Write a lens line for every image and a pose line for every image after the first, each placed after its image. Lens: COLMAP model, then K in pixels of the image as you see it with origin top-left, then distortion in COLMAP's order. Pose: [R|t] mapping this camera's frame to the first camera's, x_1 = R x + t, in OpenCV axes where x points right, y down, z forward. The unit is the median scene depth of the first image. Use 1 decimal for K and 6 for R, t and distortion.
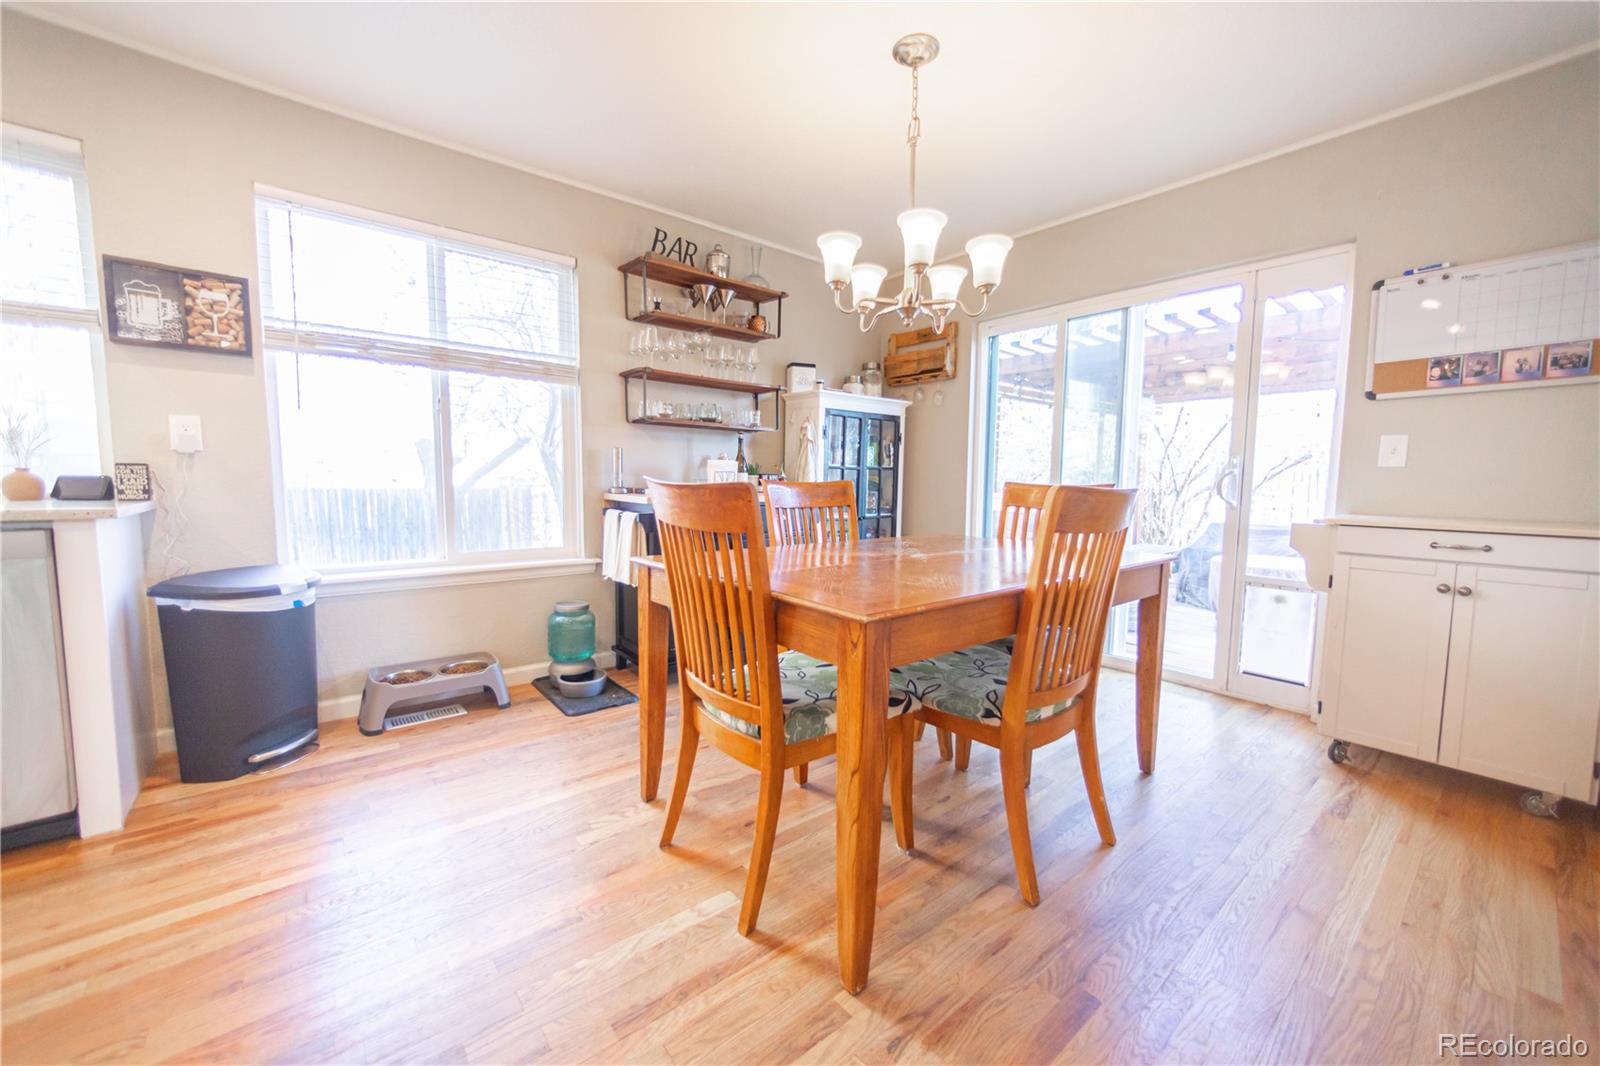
lens RADIAL K [[612.9, 0, 802.9], [0, 612.9, 533.4], [0, 0, 1]] dist [-0.001227, 0.001029]
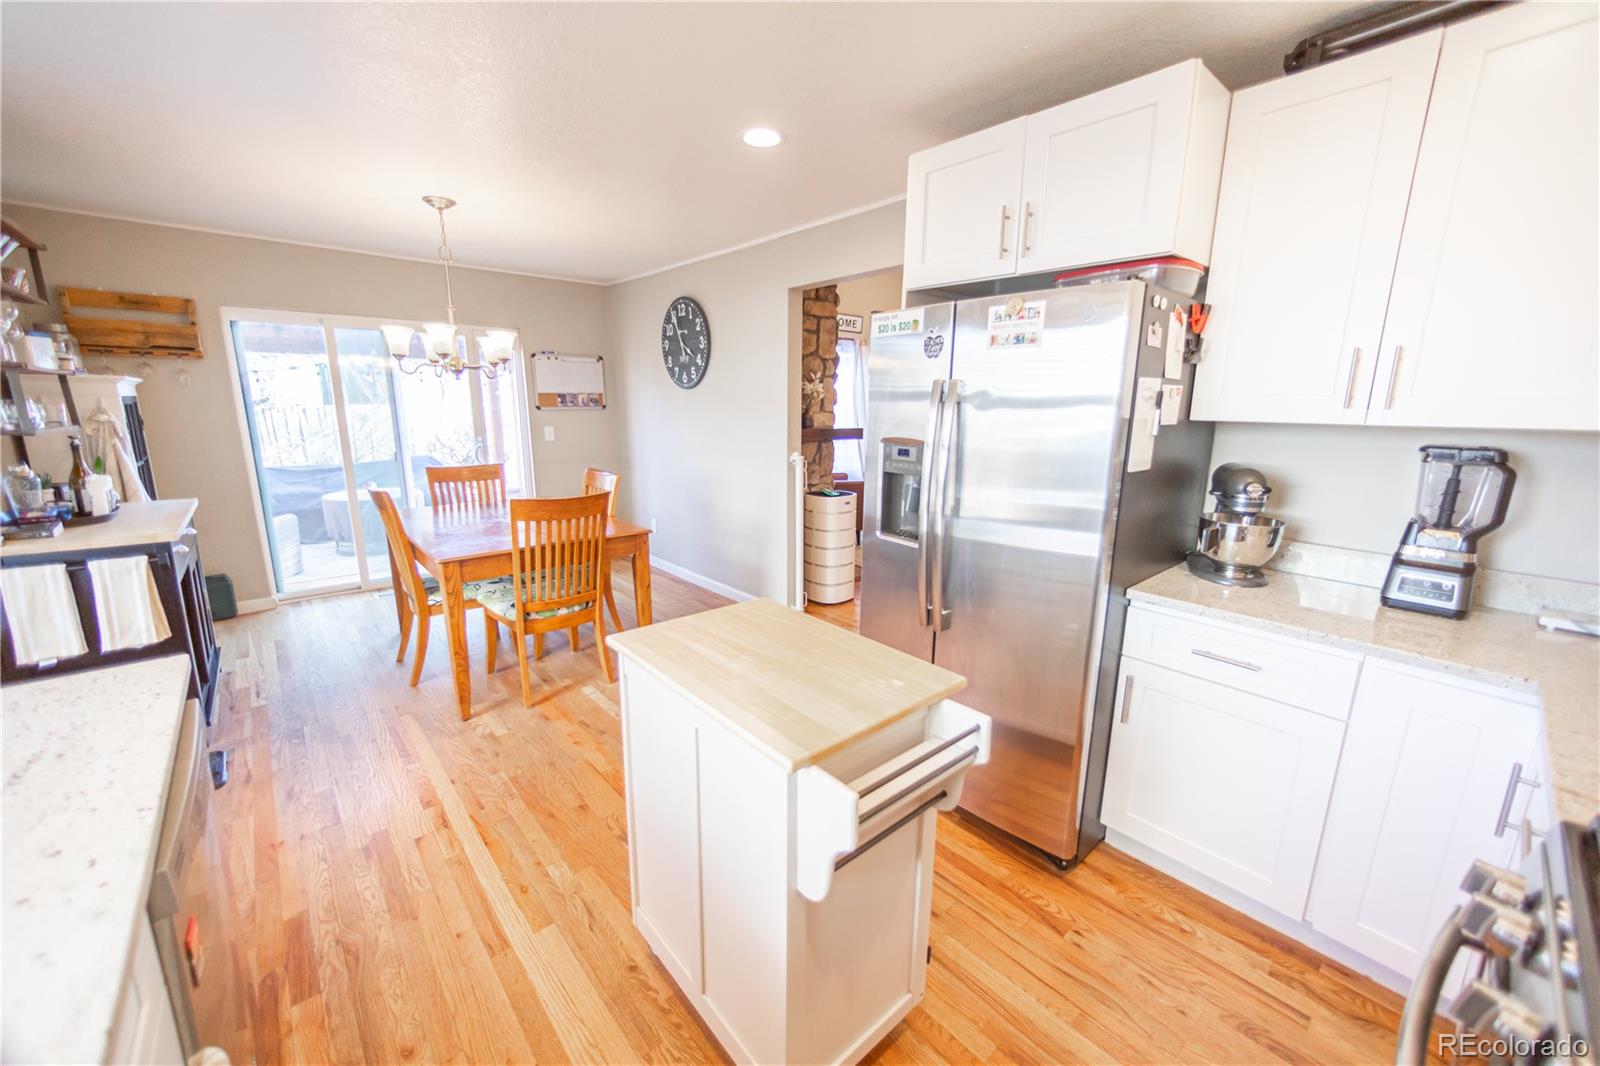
lens RADIAL K [[612.9, 0, 802.9], [0, 612.9, 533.4], [0, 0, 1]] dist [-0.001227, 0.001029]
pose [[-0.033403, -0.223890, 0.974042, -1.416831], [0.077929, 0.971035, 0.225872, -0.232087], [-0.996399, 0.083451, -0.014987, 0.164612]]
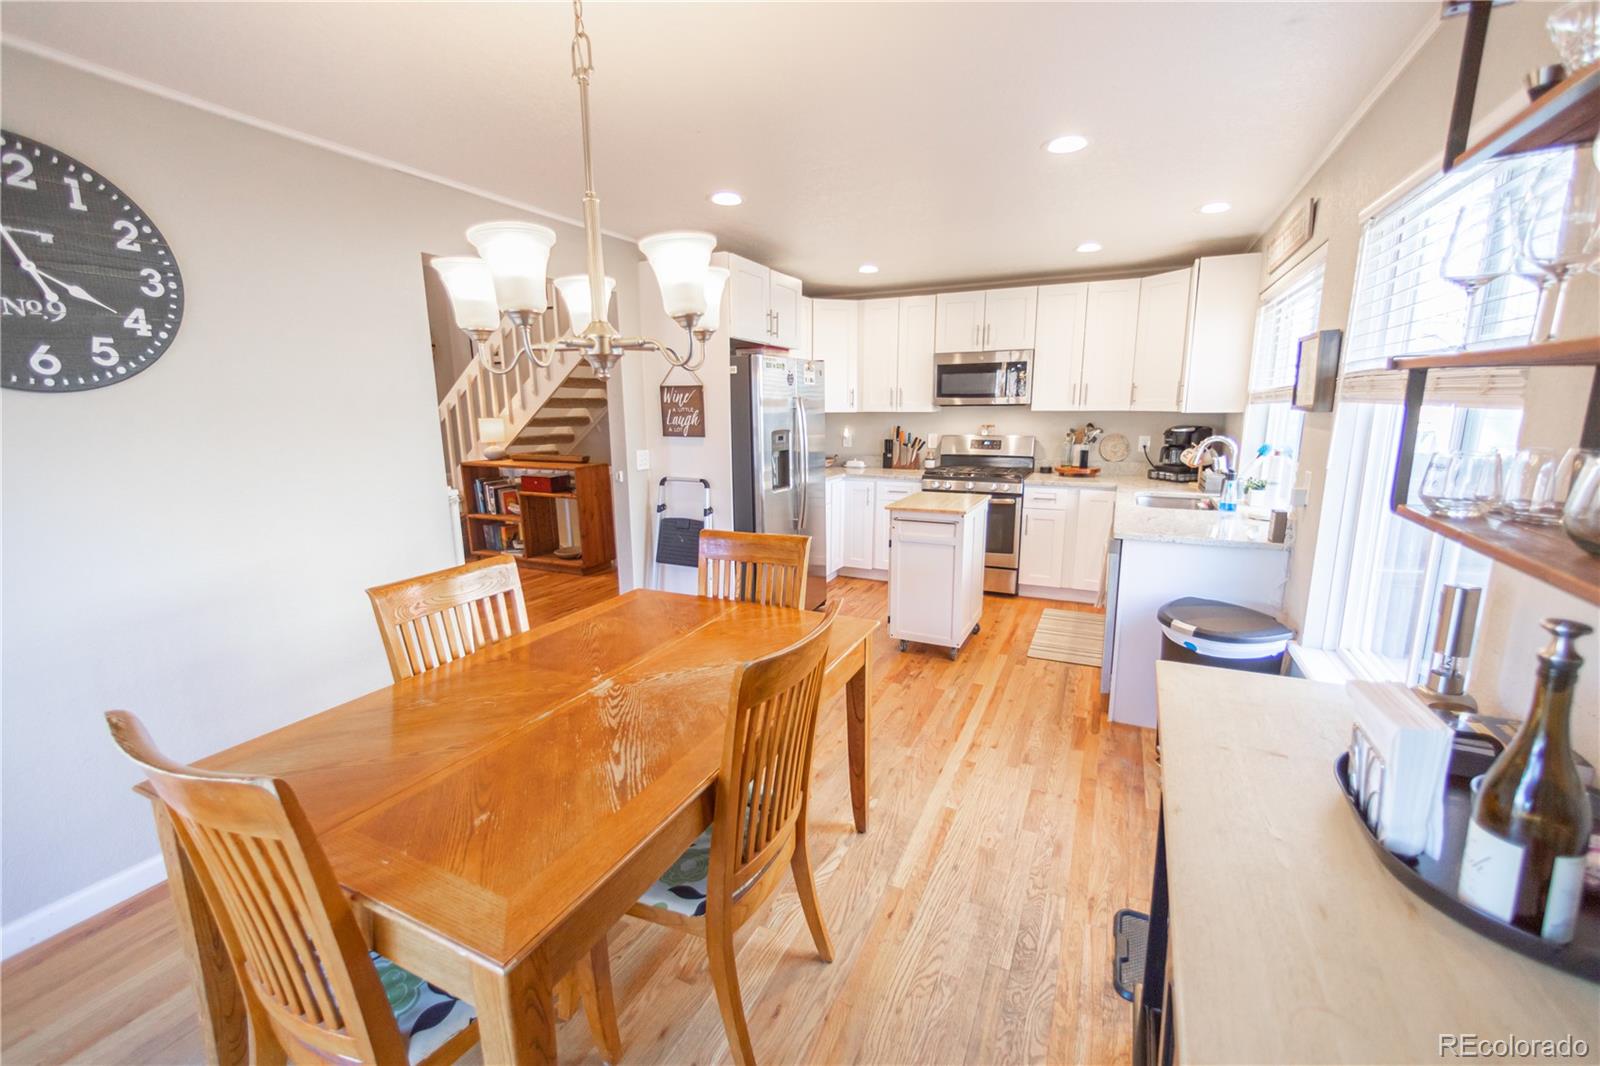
lens RADIAL K [[660.5, 0, 803.2], [0, 660.5, 533.3], [0, 0, 1]] dist [-0.000225, 0.000266]
pose [[-0.908639, 0.076022, -0.410603, 0.265419], [-0.040160, 0.962821, 0.267137, -0.358395], [0.415646, 0.259221, -0.871804, 1.654818]]
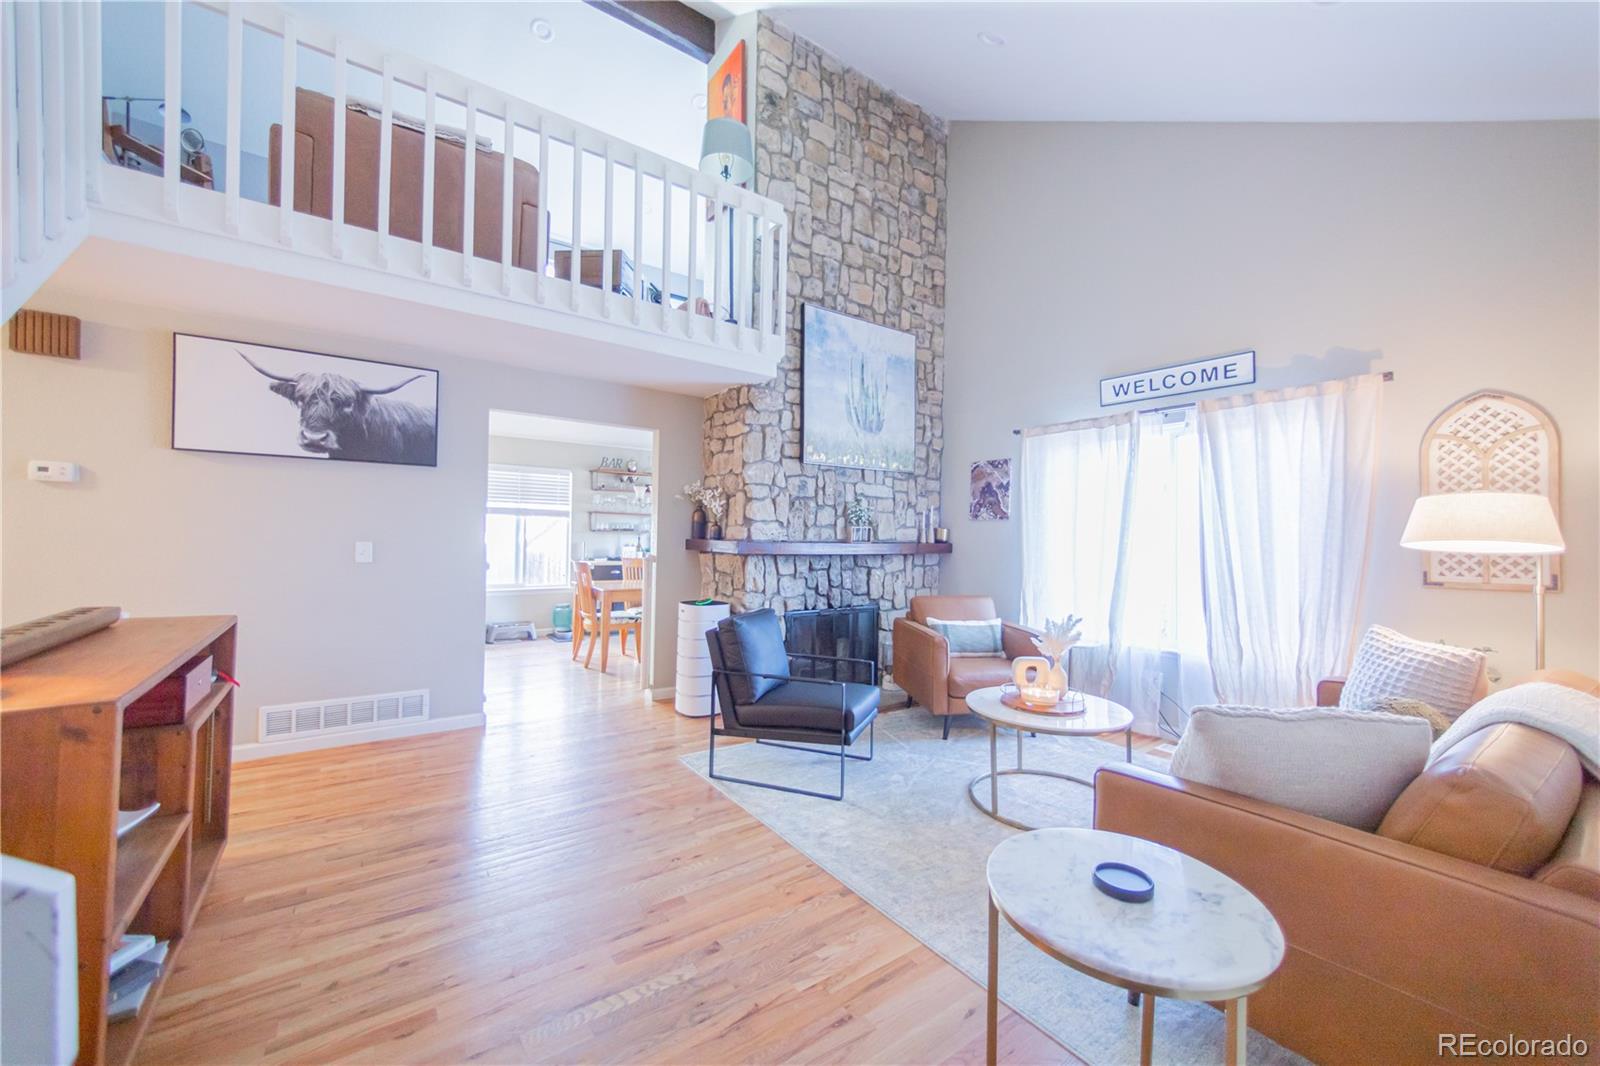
lens RADIAL K [[612.6, 0, 803.6], [0, 612.6, 533.1], [0, 0, 1]] dist [0.020445, -0.014319]
pose [[0.997634, 0.006842, -0.068405, 1.068650], [-0.013153, 0.995650, -0.092239, 0.057391], [0.067476, 0.092920, 0.993385, -2.018576]]
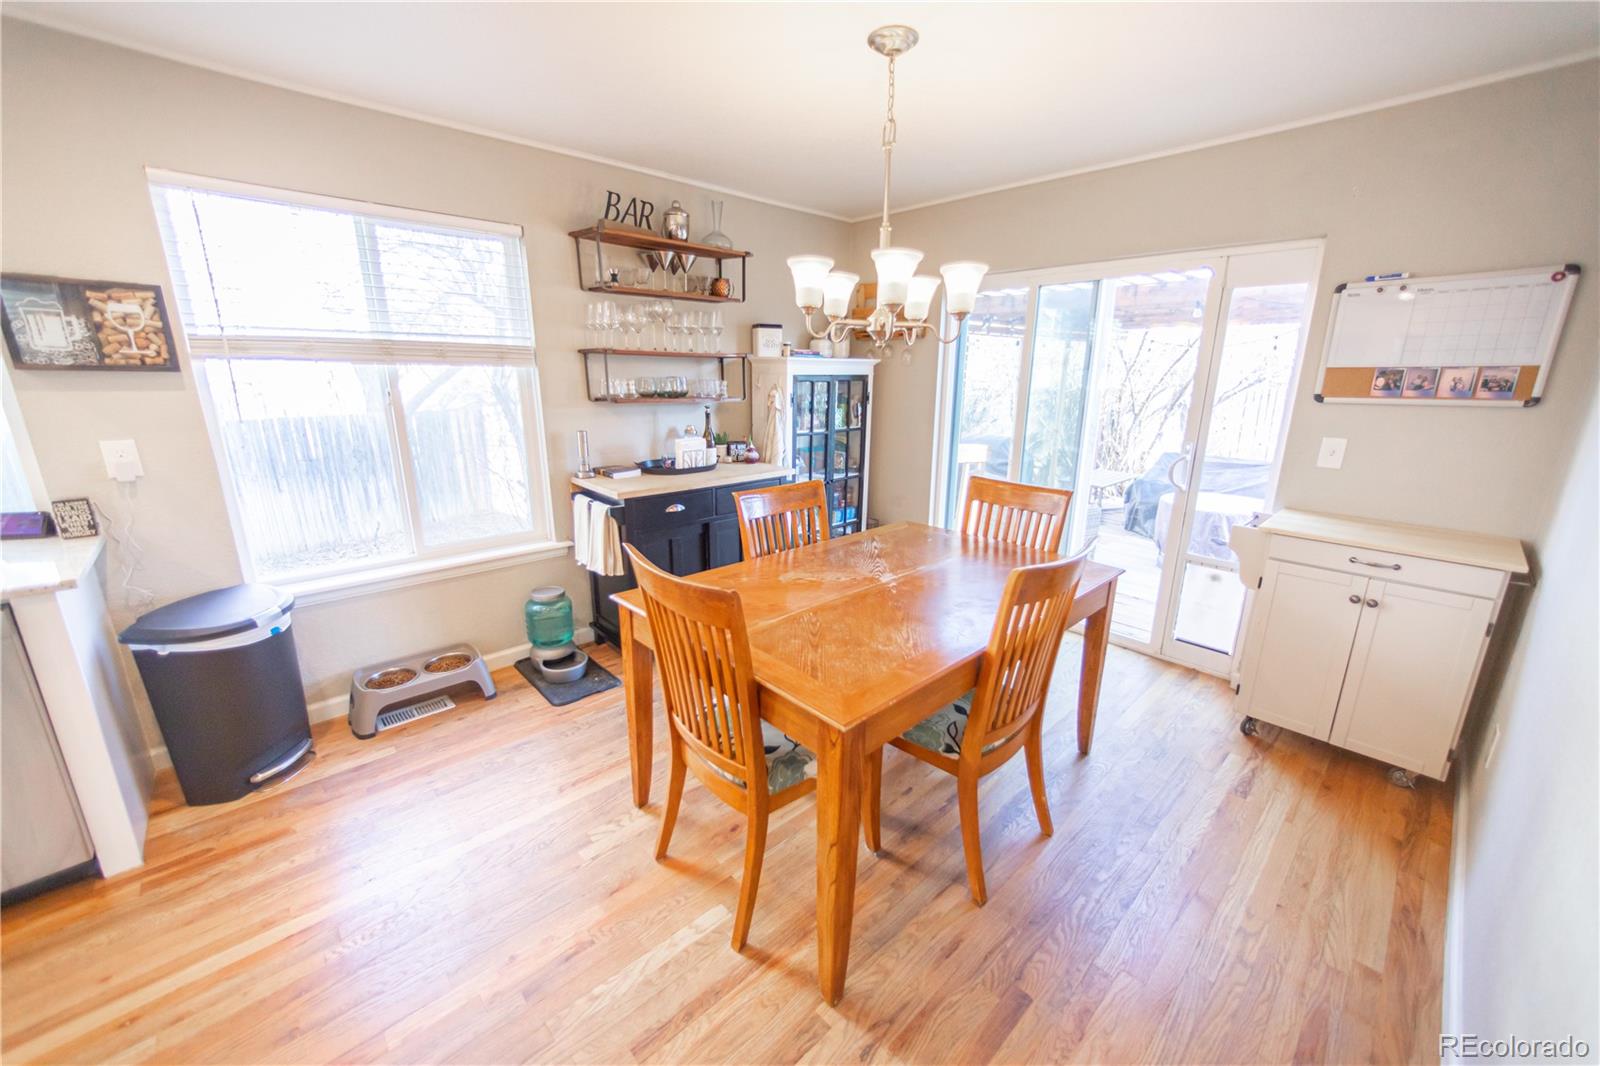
lens RADIAL K [[611.8, 0, 802.9], [0, 611.8, 533.5], [0, 0, 1]] dist [-0.000561, 0.000488]
pose [[0.998188, -0.019036, 0.057078, -0.013943], [0.008970, 0.985114, 0.171671, -0.203328], [-0.059497, -0.170848, 0.983499, -0.010618]]
